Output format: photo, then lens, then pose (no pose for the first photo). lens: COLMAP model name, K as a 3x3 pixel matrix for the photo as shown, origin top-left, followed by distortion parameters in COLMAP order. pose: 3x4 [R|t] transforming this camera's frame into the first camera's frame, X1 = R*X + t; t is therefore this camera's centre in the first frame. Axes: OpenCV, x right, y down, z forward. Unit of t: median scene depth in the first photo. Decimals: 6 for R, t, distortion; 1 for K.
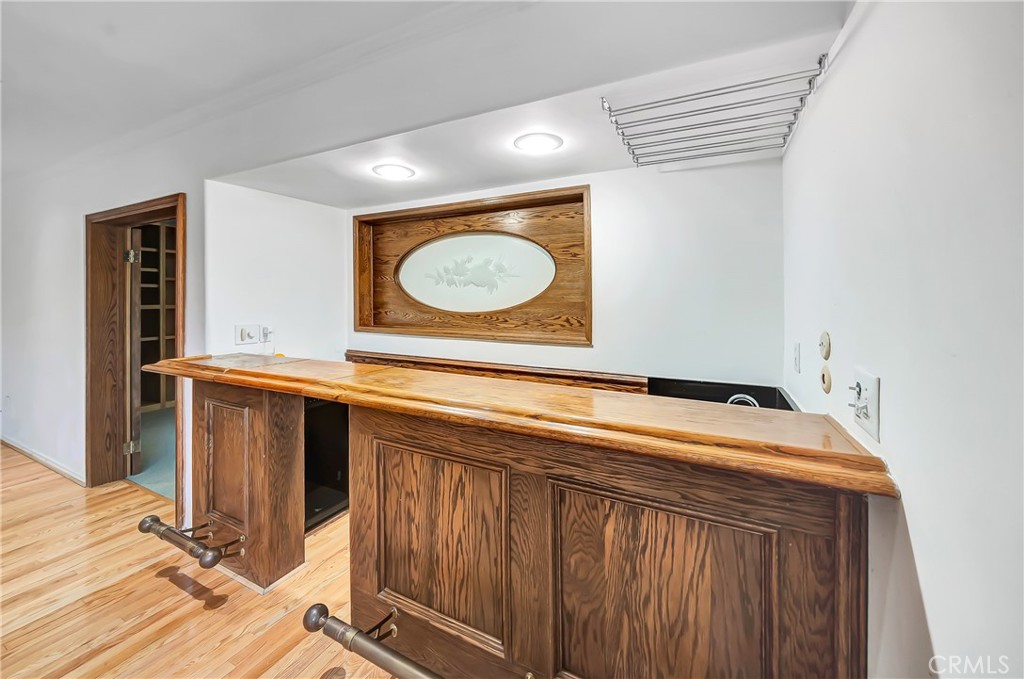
lens RADIAL K [[385.4, 0, 502.4], [0, 385.4, 300.4], [0, 0, 1]] dist [-0.001144, 0.000008]
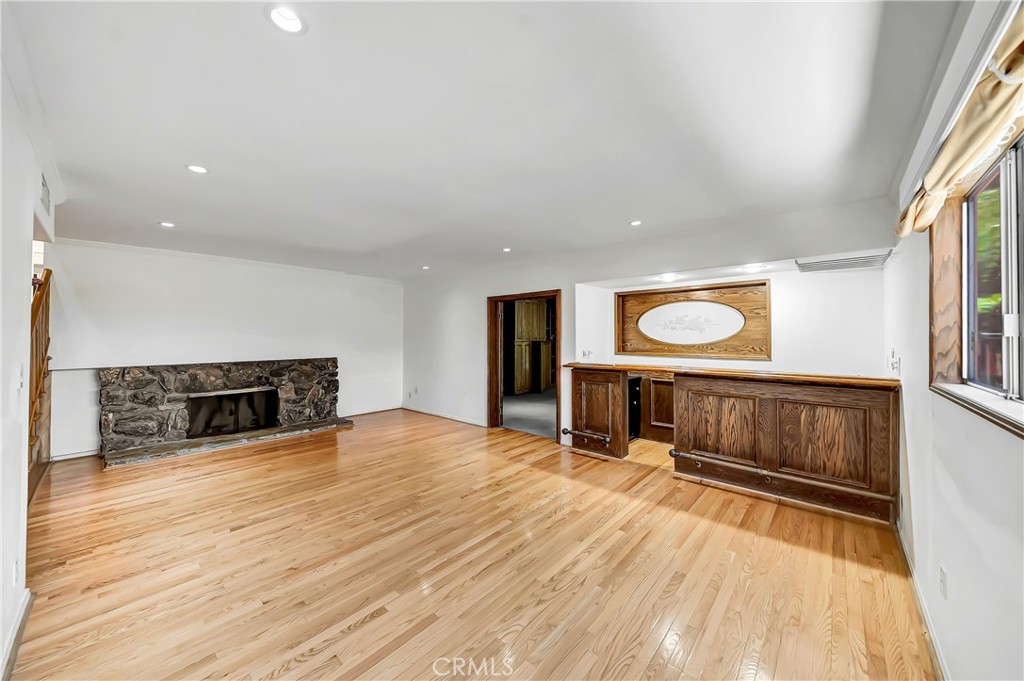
lens RADIAL K [[356.8, 0, 516.0], [0, 356.8, 338.7], [0, 0, 1]] dist [-0.007500, -0.000219]
pose [[0.970134, -0.002113, -0.242562, -0.679478], [0.001455, 0.999995, -0.002892, 0.011536], [0.242566, 0.002453, 0.970132, -1.231263]]
